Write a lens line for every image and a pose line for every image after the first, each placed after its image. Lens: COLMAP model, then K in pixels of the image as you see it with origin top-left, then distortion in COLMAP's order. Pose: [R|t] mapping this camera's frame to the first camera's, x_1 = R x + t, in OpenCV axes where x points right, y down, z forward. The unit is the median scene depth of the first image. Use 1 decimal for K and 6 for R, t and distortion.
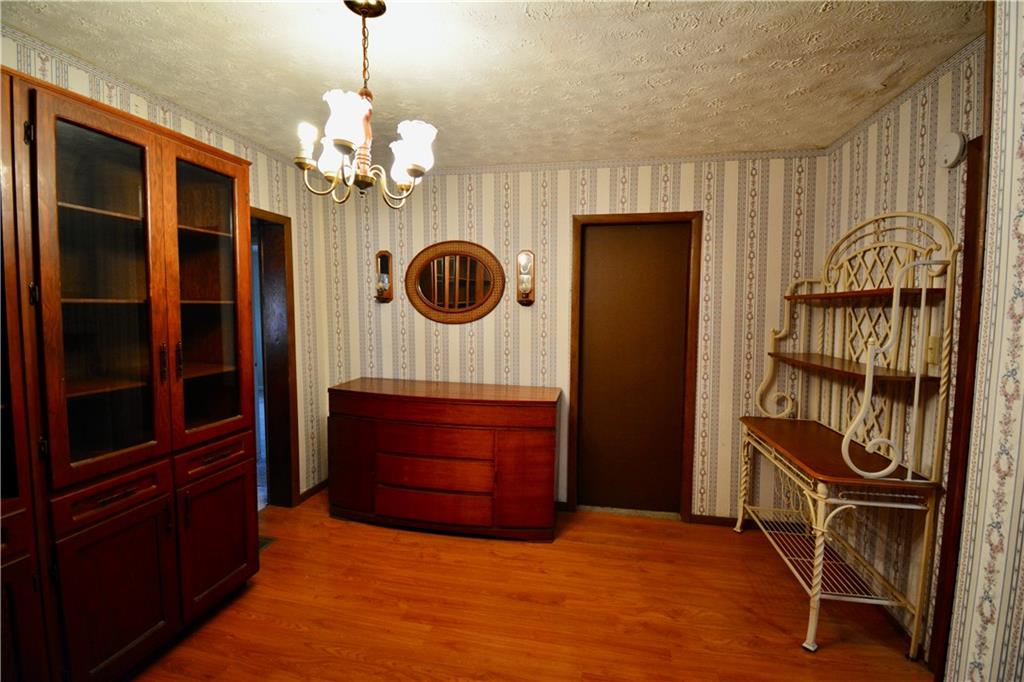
lens RADIAL K [[450.8, 0, 511.6], [0, 450.8, 338.7], [0, 0, 1]] dist [0.018655, -0.026338]
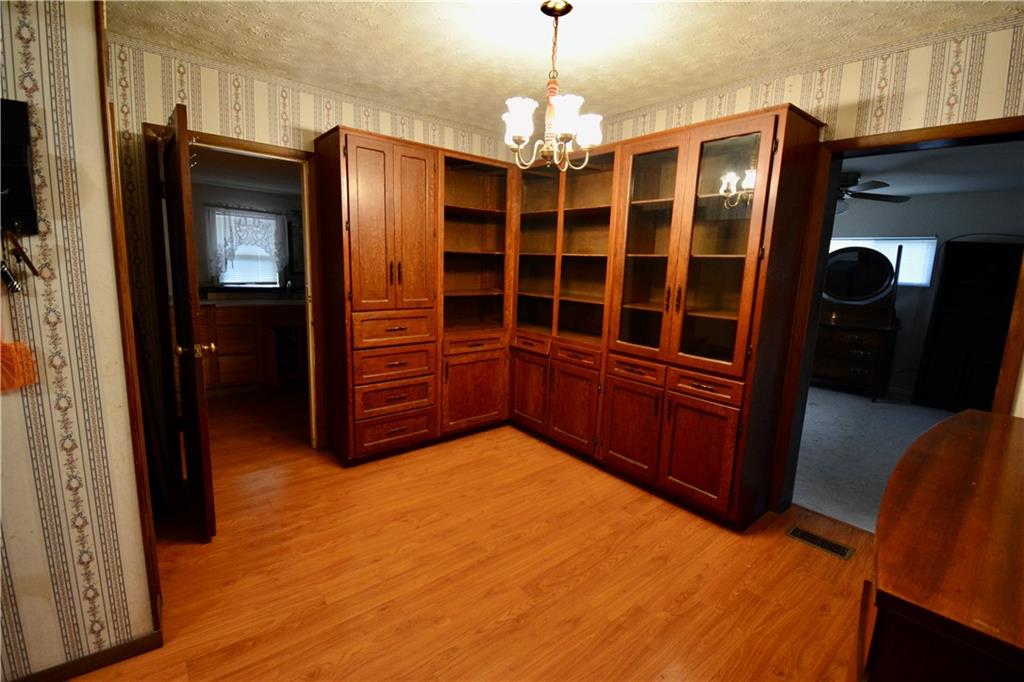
lens RADIAL K [[450.8, 0, 511.6], [0, 450.8, 338.7], [0, 0, 1]] dist [0.018655, -0.026338]
pose [[-0.617035, 0.105161, -0.779877, 0.691564], [-0.102387, 0.971879, 0.212059, -0.078194], [0.780246, 0.210697, -0.588916, 1.508558]]
